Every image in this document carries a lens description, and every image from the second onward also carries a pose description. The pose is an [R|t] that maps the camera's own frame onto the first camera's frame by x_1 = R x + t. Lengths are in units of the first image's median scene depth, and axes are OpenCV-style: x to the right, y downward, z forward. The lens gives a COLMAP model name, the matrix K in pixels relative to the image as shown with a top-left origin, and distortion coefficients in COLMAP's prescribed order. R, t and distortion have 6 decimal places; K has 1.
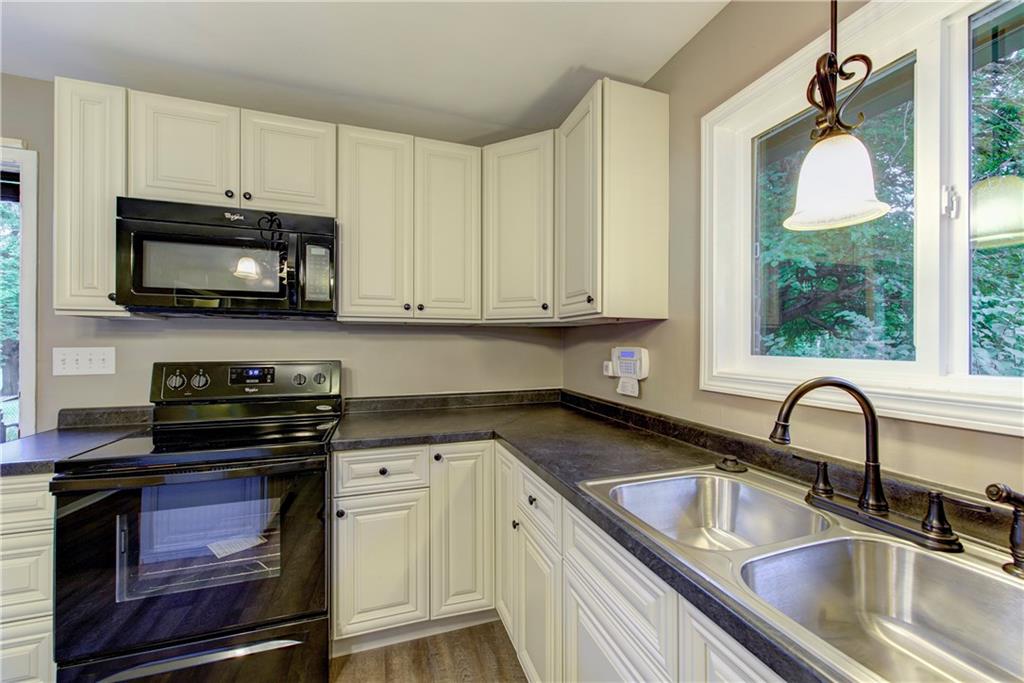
lens RADIAL K [[401.6, 0, 512.0], [0, 401.6, 341.5], [0, 0, 1]] dist [0.002481, -0.000062]
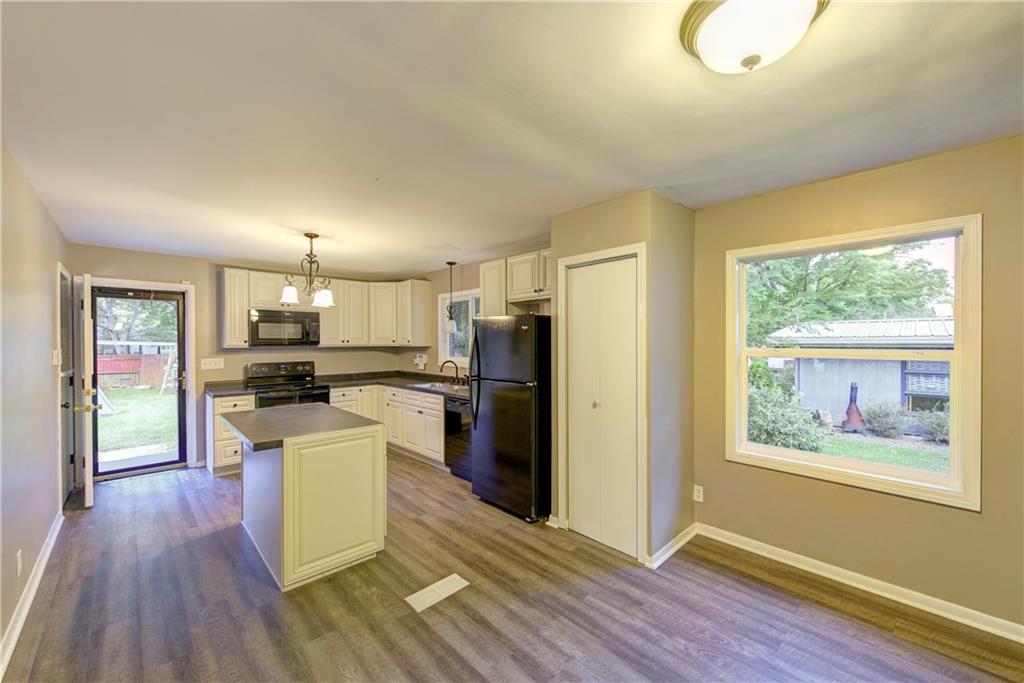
lens RADIAL K [[401.6, 0, 512.0], [0, 401.6, 341.5], [0, 0, 1]] dist [0.002481, -0.000062]
pose [[0.906972, -0.007035, 0.421132, -0.422409], [0.004169, 0.999961, 0.007724, -0.115837], [-0.421170, -0.005249, 0.906966, -2.333846]]
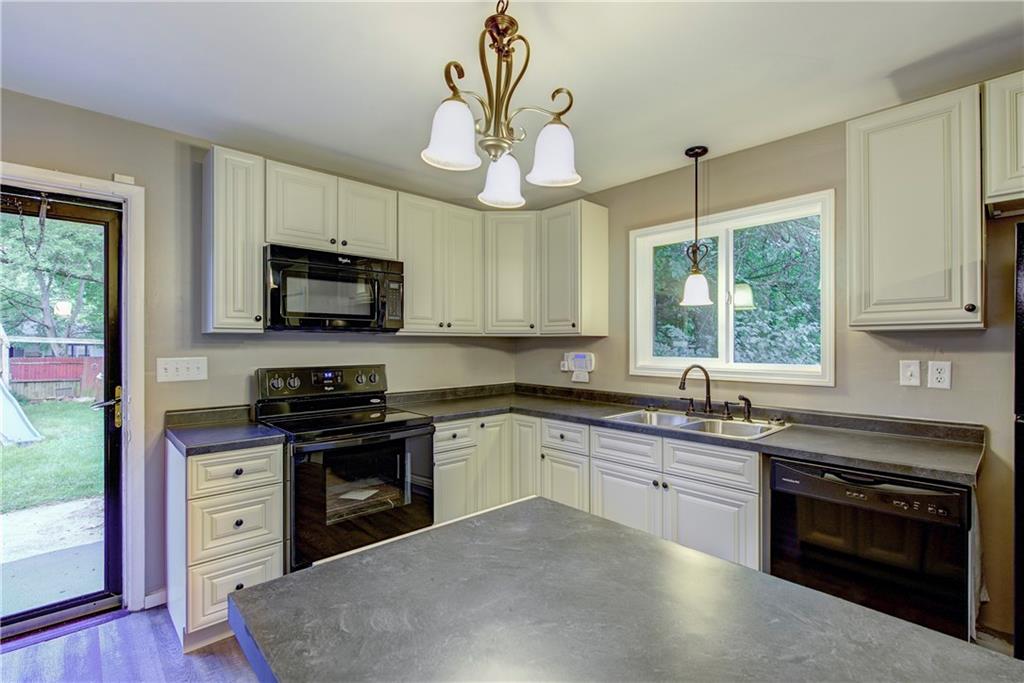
lens RADIAL K [[470.2, 0, 512.0], [0, 470.2, 341.5], [0, 0, 1]] dist [-0.000345, -0.000260]
pose [[0.913861, -0.000889, 0.406026, -0.790893], [0.000841, 1.000000, 0.000295, -0.032625], [-0.406026, 0.000072, 0.913861, -0.671940]]
